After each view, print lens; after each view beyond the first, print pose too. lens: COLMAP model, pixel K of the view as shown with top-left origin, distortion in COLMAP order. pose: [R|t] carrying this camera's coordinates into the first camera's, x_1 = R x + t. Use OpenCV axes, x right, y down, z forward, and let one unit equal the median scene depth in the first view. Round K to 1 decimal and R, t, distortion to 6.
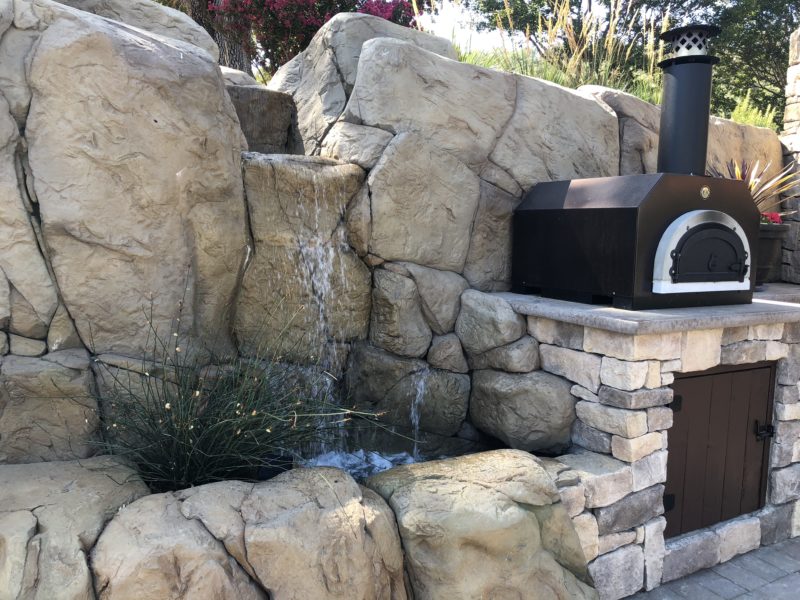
lens RADIAL K [[646.7, 0, 407.4], [0, 646.7, 298.2], [0, 0, 1]] dist [0.029189, -0.032749]
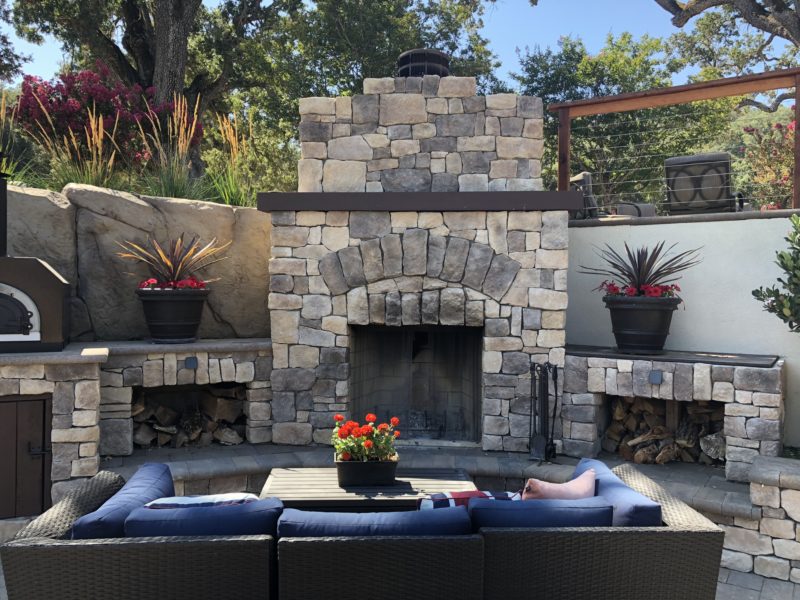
lens RADIAL K [[655.6, 0, 401.1], [0, 655.6, 292.1], [0, 0, 1]] dist [0.036639, -0.027781]
pose [[0.993597, -0.018492, -0.111454, 1.431391], [0.006221, 0.993972, -0.109458, 0.041211], [0.112807, 0.108064, 0.987723, -0.249133]]
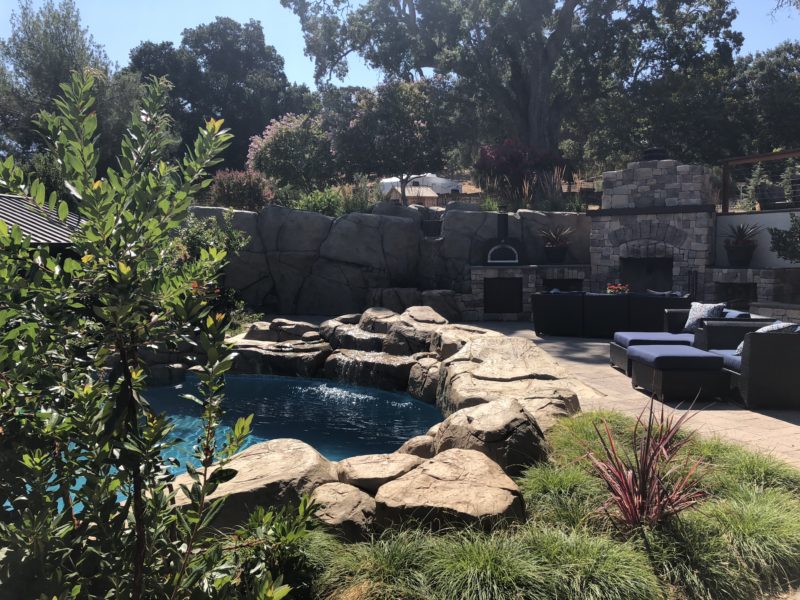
lens RADIAL K [[646.7, 0, 407.4], [0, 646.7, 298.2], [0, 0, 1]] dist [0.029189, -0.032749]
pose [[0.807878, 0.006973, -0.589309, 2.537786], [-0.031676, 0.998998, -0.031604, 0.397668], [0.588498, 0.044199, 0.807290, -2.991590]]
